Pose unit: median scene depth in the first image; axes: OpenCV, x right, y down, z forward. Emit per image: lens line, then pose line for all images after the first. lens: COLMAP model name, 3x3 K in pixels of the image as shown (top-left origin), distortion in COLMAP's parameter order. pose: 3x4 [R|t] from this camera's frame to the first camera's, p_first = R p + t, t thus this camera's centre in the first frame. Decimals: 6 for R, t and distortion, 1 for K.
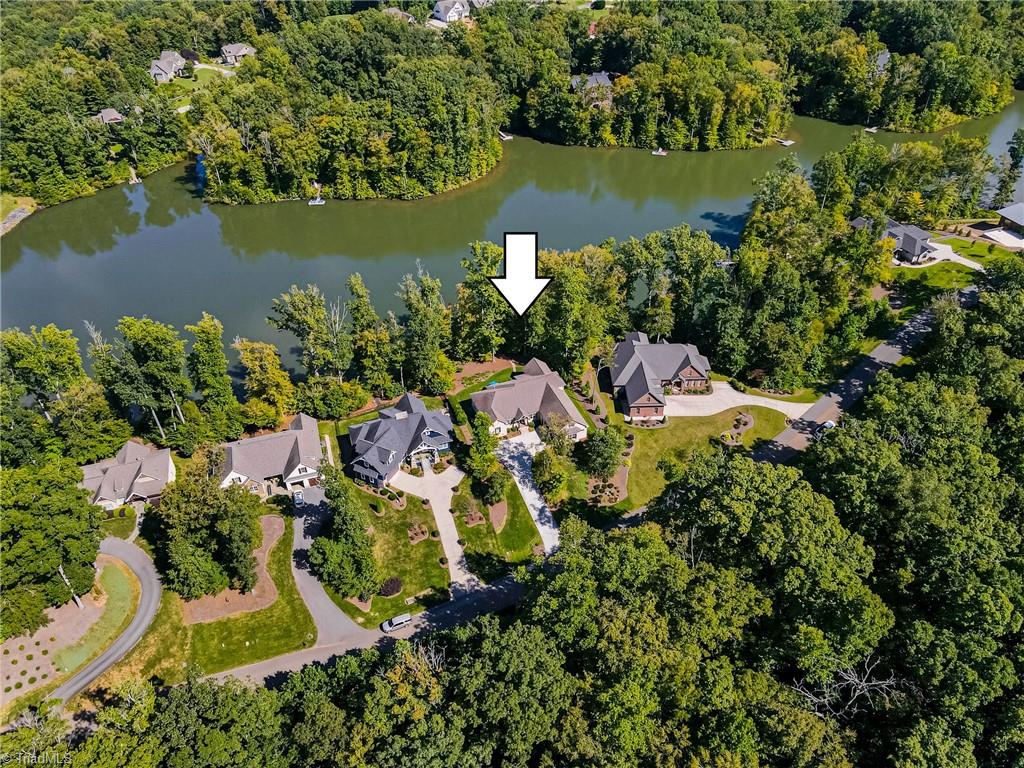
lens RADIAL K [[717.1, 0, 469.8], [0, 717.1, 384.1], [0, 0, 1]] dist [0.001946, 0.001350]
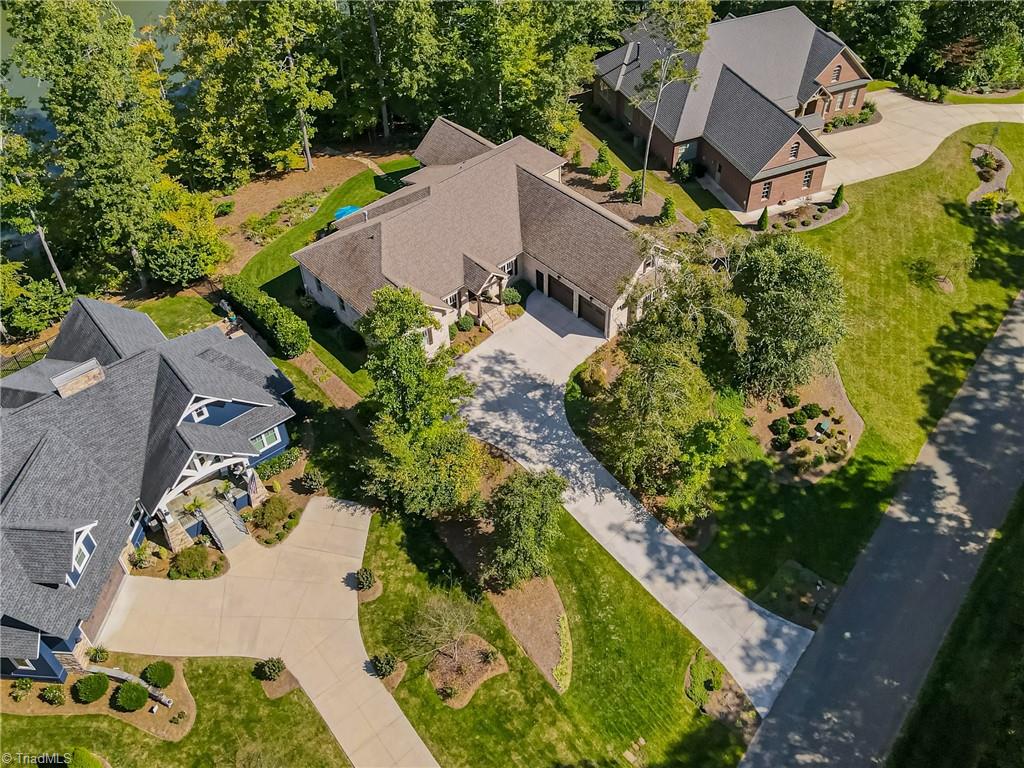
lens RADIAL K [[877.2, 0, 512.7], [0, 877.2, 330.3], [0, 0, 1]] dist [0.013618, 0.013900]
pose [[0.908280, -0.255389, 0.331367, -0.052473], [0.230127, 0.966451, 0.114075, 0.026040], [-0.349384, -0.027355, 0.936580, 0.634097]]
